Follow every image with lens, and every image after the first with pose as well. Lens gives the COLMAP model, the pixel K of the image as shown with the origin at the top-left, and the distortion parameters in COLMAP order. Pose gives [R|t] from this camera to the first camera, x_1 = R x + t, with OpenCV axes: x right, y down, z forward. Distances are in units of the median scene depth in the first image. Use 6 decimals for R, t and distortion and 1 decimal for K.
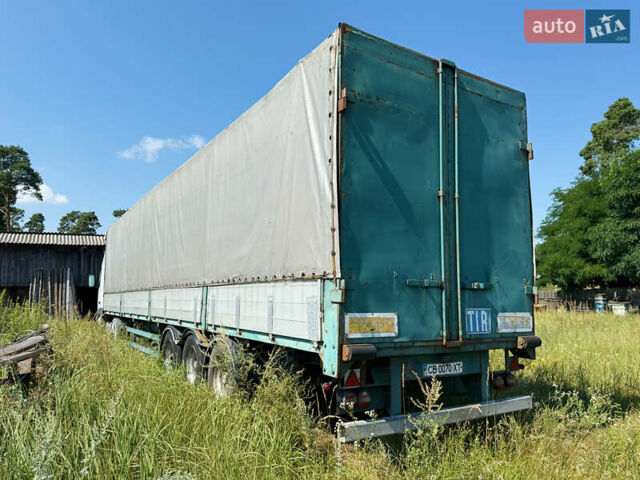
lens RADIAL K [[459.0, 0, 325.4], [0, 459.0, 241.5], [0, 0, 1]] dist [0.072377, -0.006521]
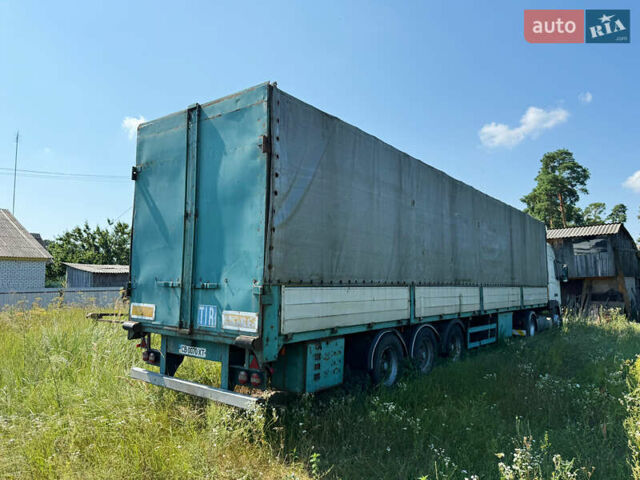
lens RADIAL K [[459.0, 0, 323.9], [0, 459.0, 240.0], [0, 0, 1]] dist [0.072377, -0.006521]
pose [[0.346214, -0.082139, -0.934553, 1.661547], [0.098918, 0.993803, -0.050702, 0.074915], [0.932926, -0.074891, 0.352194, 0.948369]]
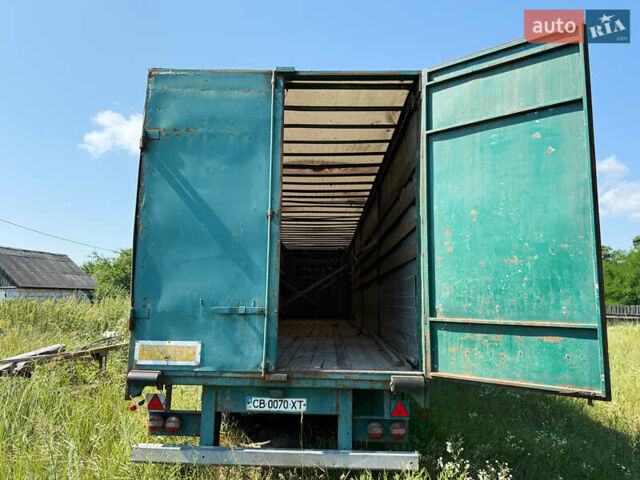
lens RADIAL K [[459.0, 0, 320.0], [0, 459.0, 239.5], [0, 0, 1]] dist [0.072377, -0.006521]
pose [[0.836927, -0.068913, -0.542959, 0.877169], [0.057255, 0.997622, -0.038366, -0.009143], [0.544312, 0.001023, 0.838882, 0.293056]]
